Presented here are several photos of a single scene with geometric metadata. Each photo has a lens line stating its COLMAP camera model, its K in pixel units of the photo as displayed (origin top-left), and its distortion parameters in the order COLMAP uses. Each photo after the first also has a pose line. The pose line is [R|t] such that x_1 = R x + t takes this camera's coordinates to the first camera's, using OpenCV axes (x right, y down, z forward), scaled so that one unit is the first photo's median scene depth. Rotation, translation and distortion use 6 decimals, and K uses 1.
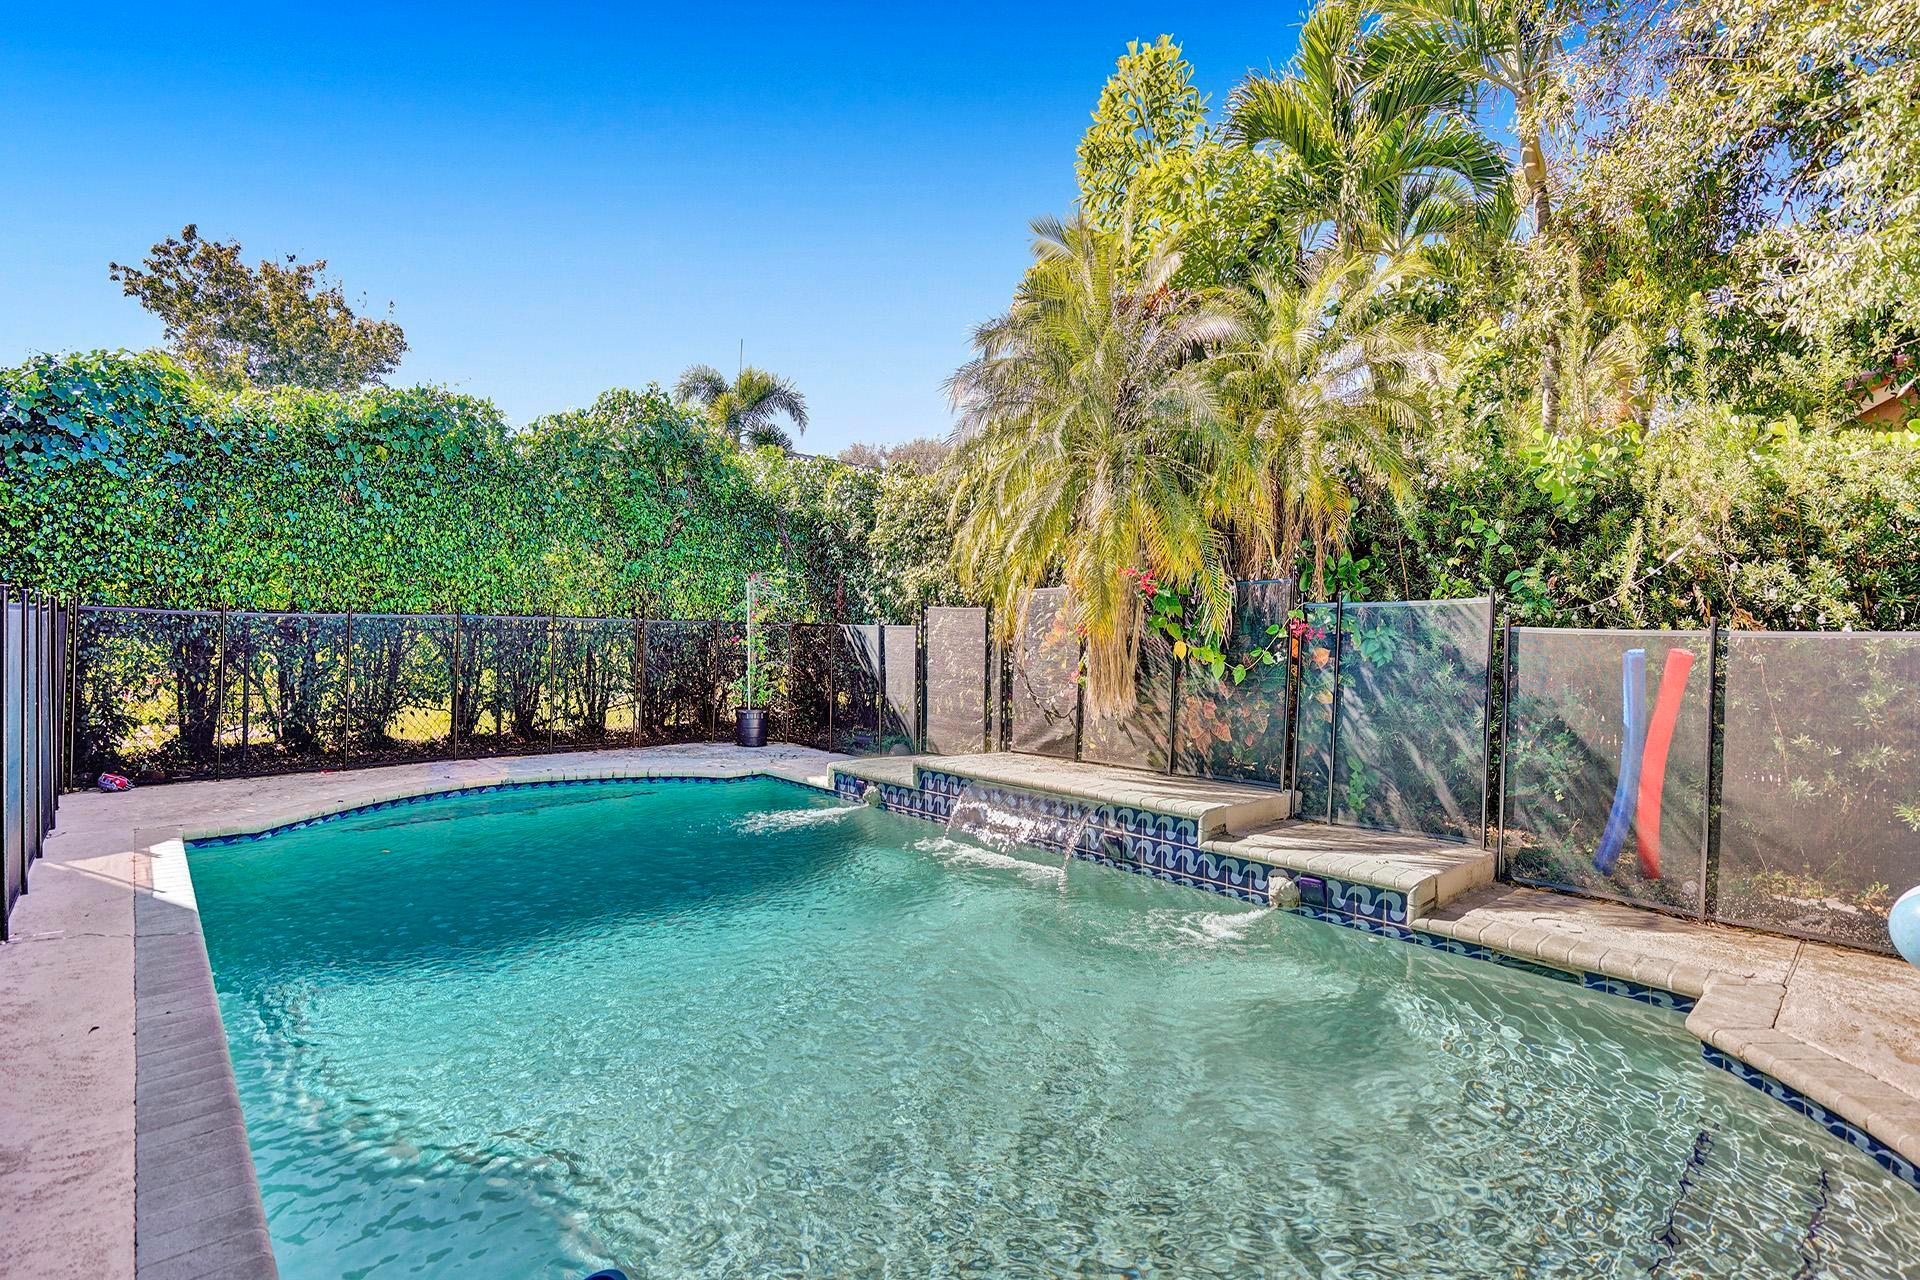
lens RADIAL K [[865.0, 0, 966.4], [0, 865.0, 658.2], [0, 0, 1]] dist [0.001689, -0.005476]
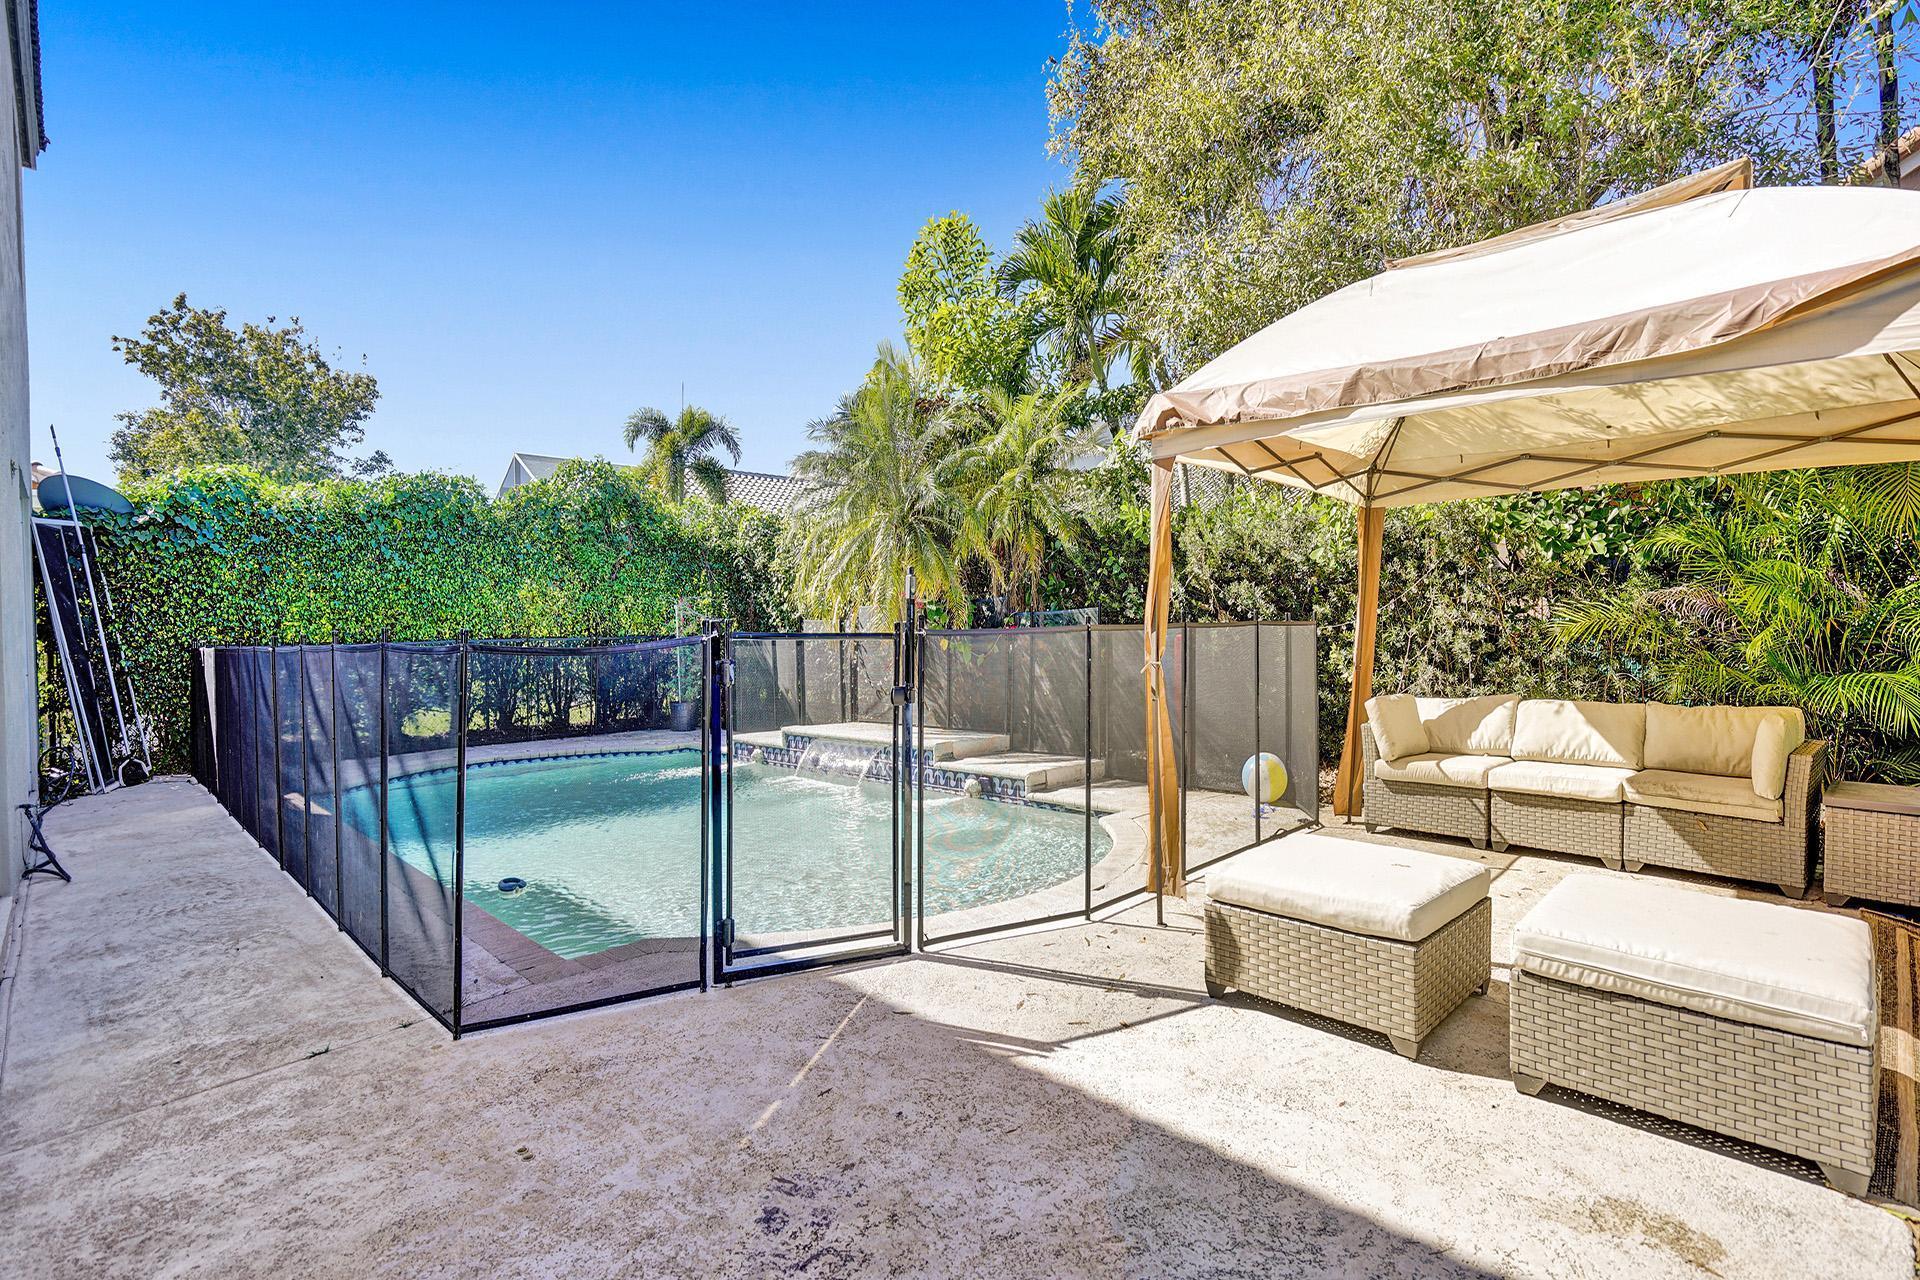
lens RADIAL K [[891.7, 0, 958.1], [0, 891.7, 630.2], [0, 0, 1]] dist [0.000393, 0.000664]
pose [[0.999043, -0.041091, 0.014953, 0.178709], [0.041503, 0.998737, -0.028334, 0.006501], [-0.013770, 0.028927, 0.999487, -0.413519]]
